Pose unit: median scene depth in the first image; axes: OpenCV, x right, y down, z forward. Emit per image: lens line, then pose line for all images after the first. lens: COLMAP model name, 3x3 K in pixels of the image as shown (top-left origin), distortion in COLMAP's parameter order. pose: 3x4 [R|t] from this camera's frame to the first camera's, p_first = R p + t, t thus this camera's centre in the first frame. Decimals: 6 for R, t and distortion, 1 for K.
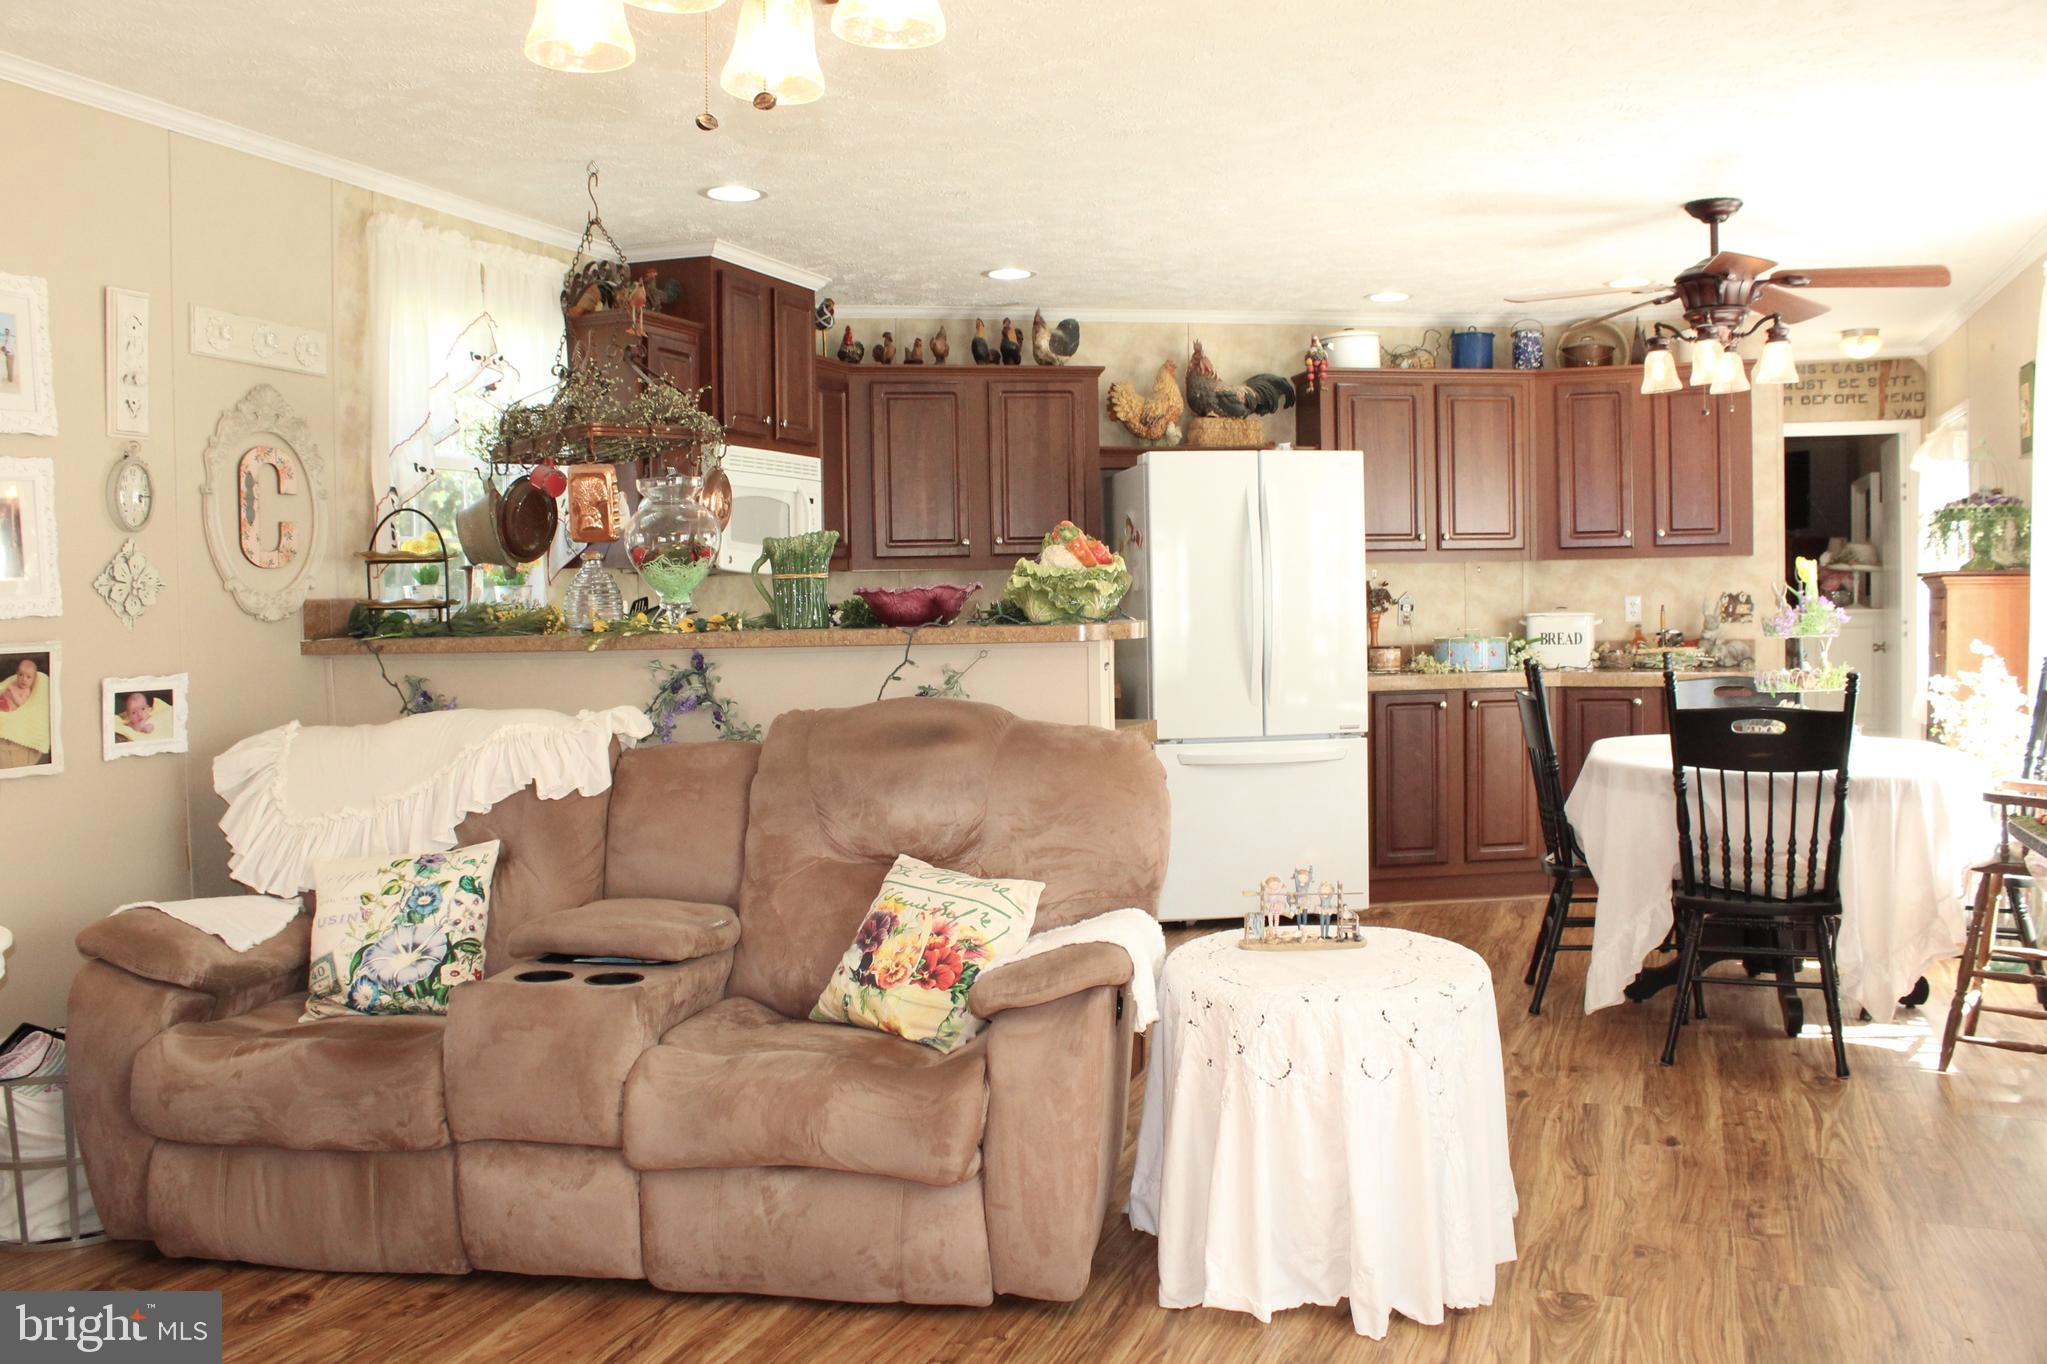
lens RADIAL K [[1696.7, 0, 1026.0], [0, 1696.7, 688.3], [0, 0, 1]] dist [-0.155484, 0.120049]
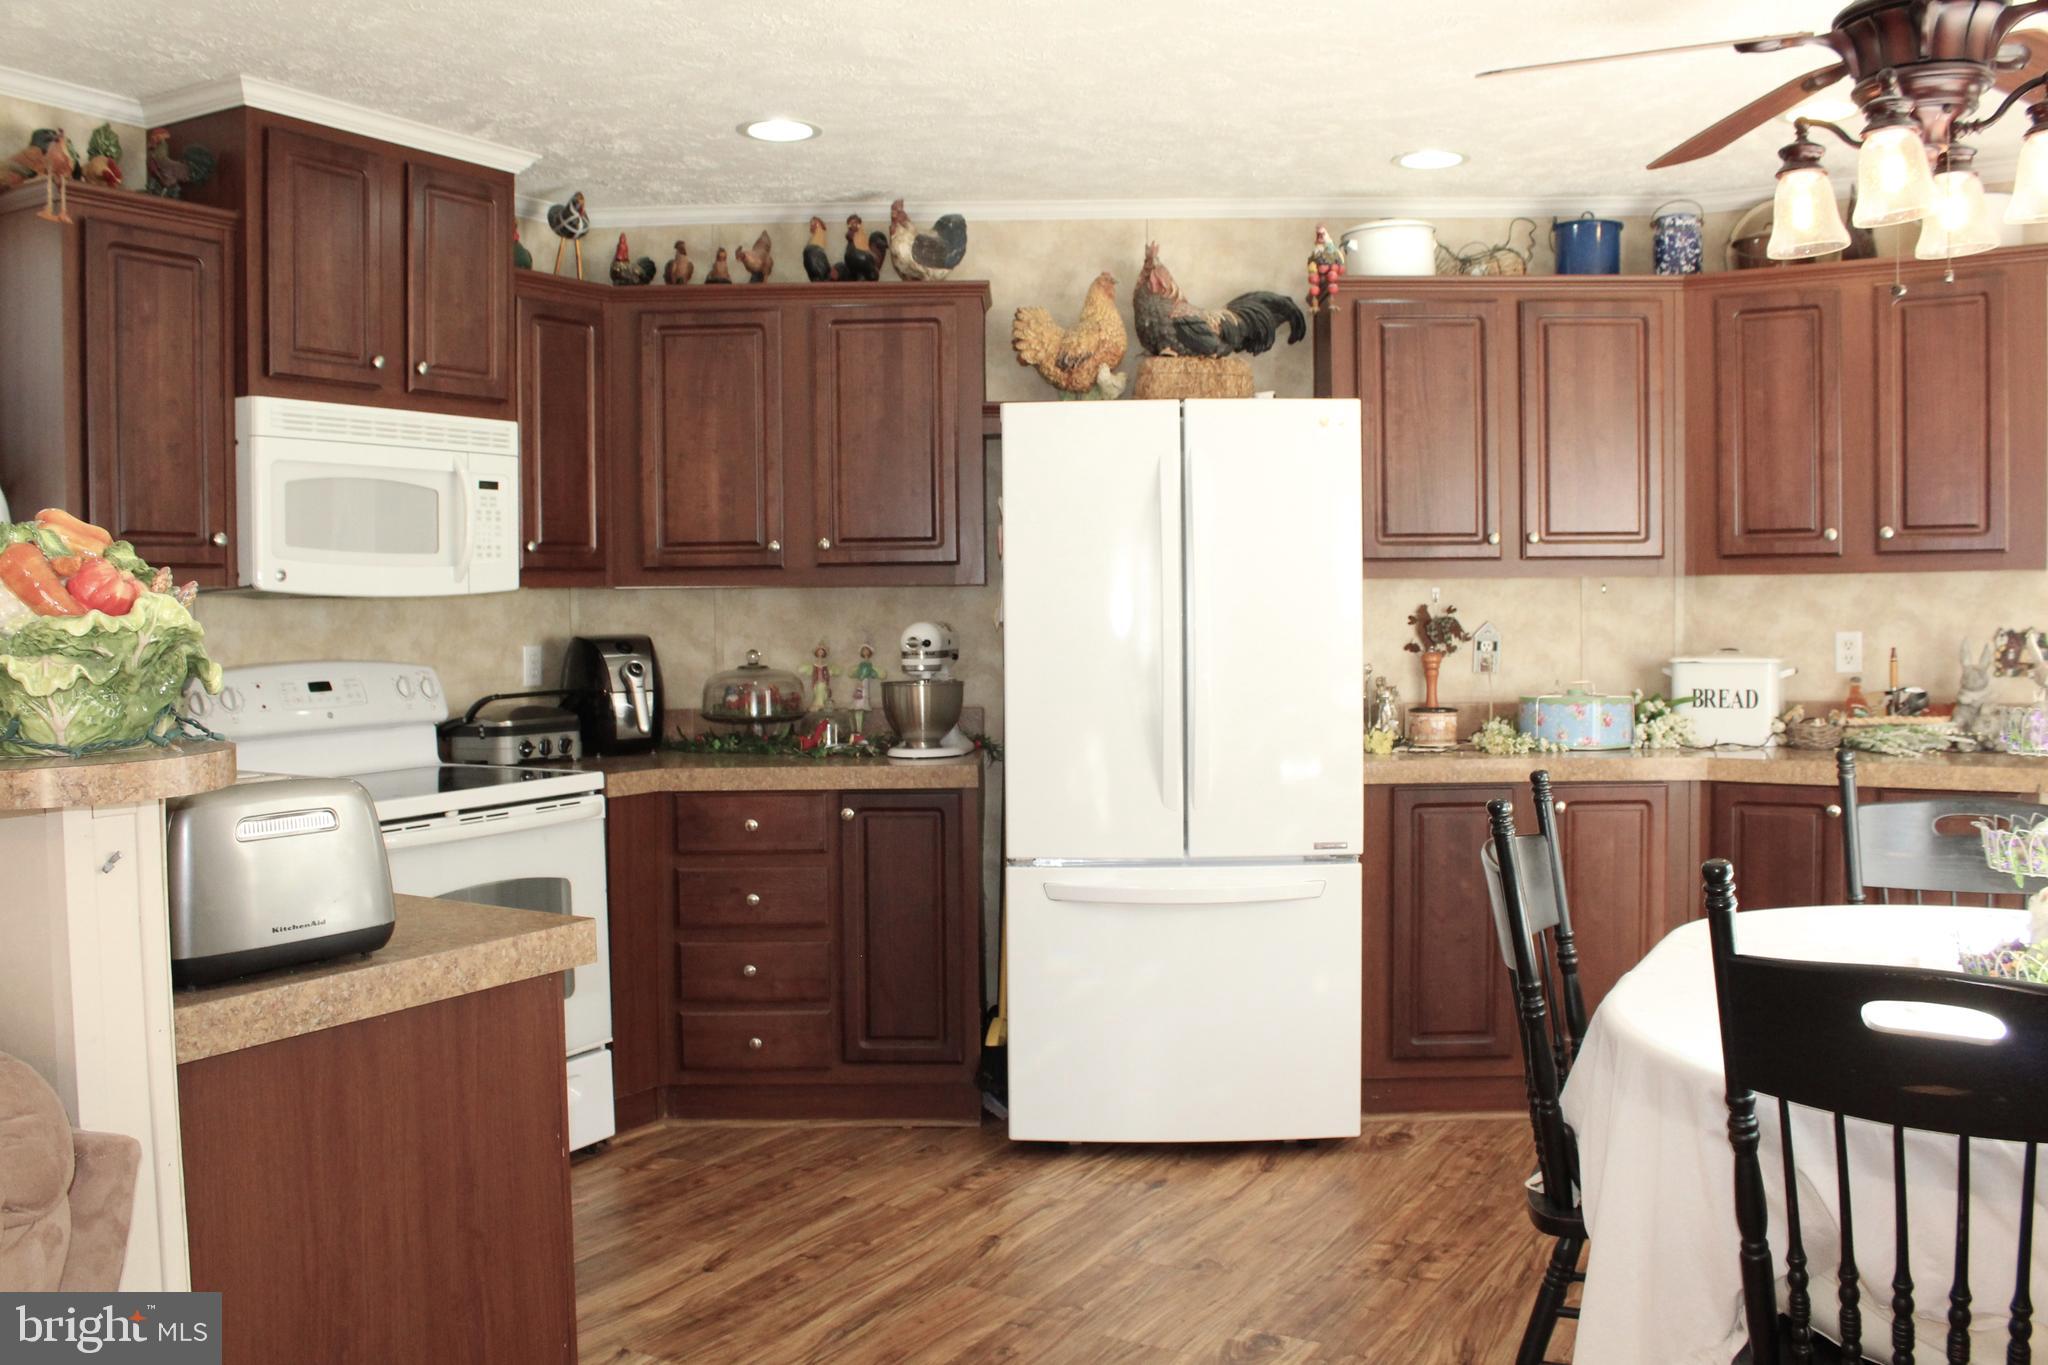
lens RADIAL K [[1697.5, 0, 1031.0], [0, 1697.5, 682.4], [0, 0, 1]] dist [-0.155484, 0.120049]
pose [[0.984042, 0.016168, -0.177199, 0.176431], [-0.016734, 0.999859, -0.001699, -0.031148], [0.177146, 0.004638, 0.984174, 0.341687]]
